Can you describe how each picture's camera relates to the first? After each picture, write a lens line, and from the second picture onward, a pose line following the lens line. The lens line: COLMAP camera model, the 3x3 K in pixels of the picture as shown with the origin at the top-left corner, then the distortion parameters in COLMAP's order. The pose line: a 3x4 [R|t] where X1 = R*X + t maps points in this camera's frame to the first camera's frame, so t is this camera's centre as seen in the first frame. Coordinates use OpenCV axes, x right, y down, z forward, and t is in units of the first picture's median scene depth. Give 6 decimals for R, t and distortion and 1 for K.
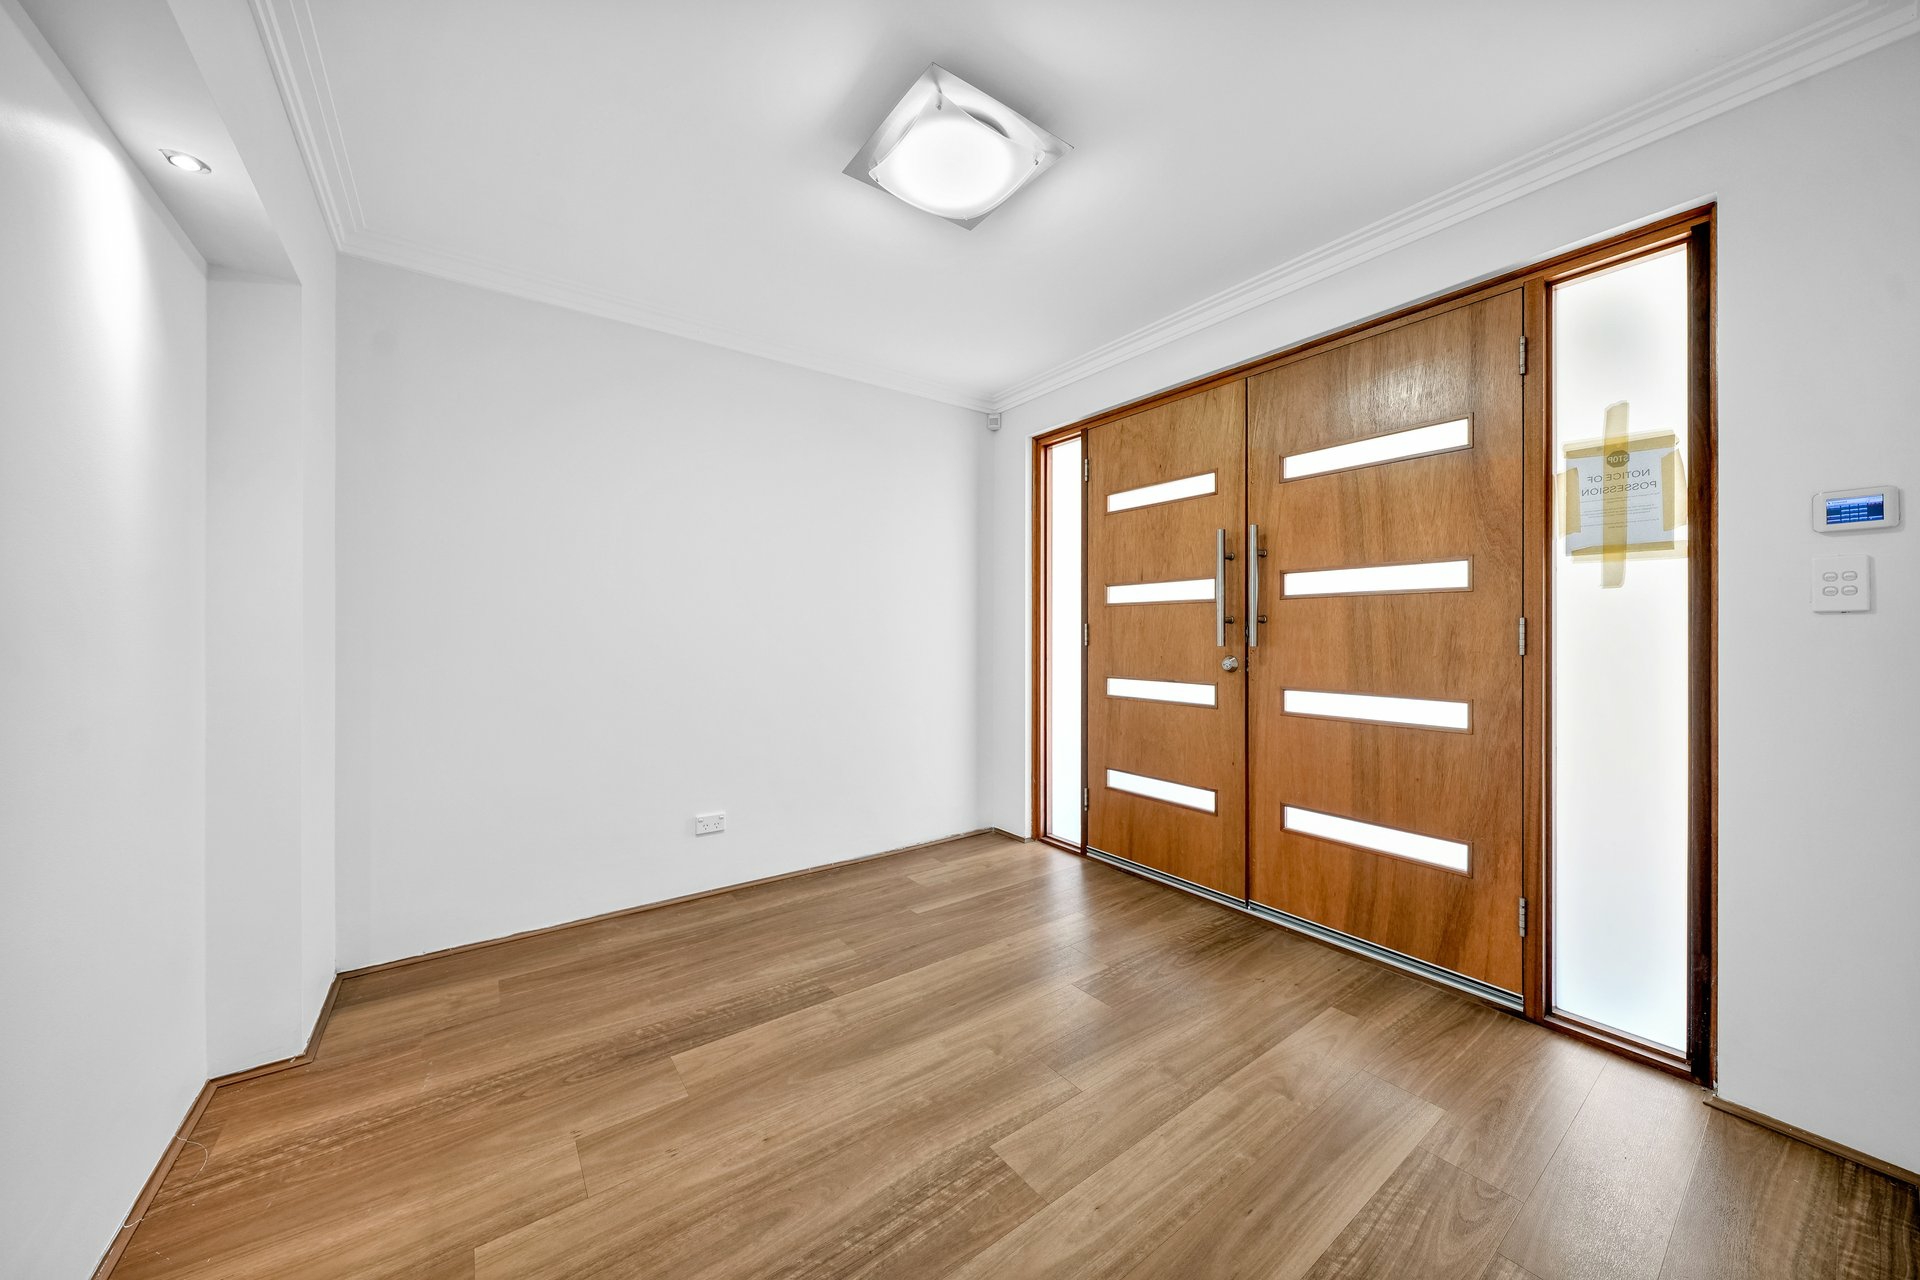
lens RADIAL K [[661.9, 0, 959.7], [0, 661.9, 634.5], [0, 0, 1]] dist [-0.003073, 0.000172]
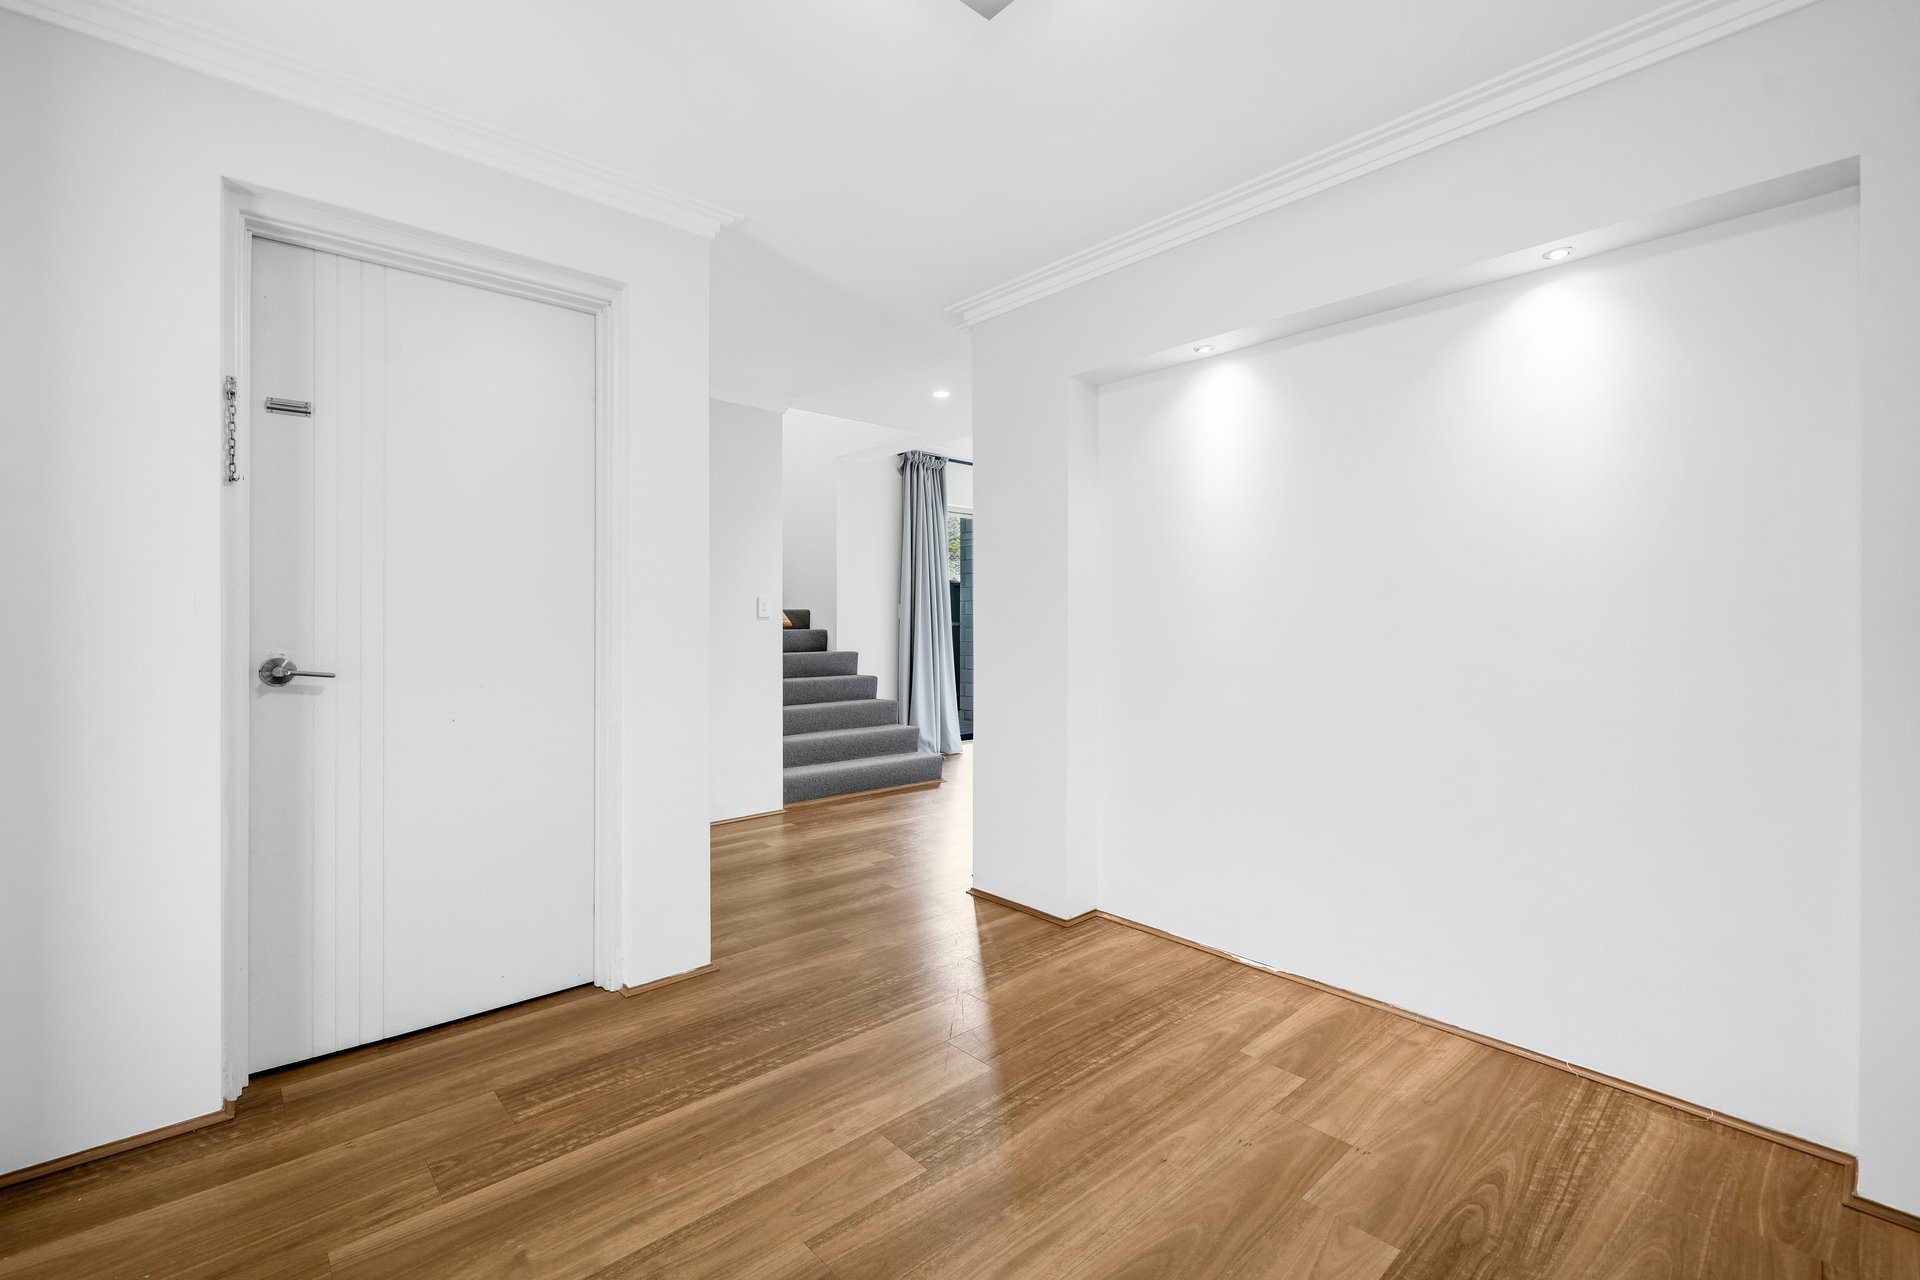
lens RADIAL K [[846.4, 0, 959.7], [0, 846.4, 630.2], [0, 0, 1]] dist [-0.000241, -0.000752]
pose [[-0.995299, -0.000029, -0.096854, 0.117737], [-0.001418, 0.999897, 0.014273, -0.010927], [0.096844, 0.014343, -0.995196, 2.207595]]
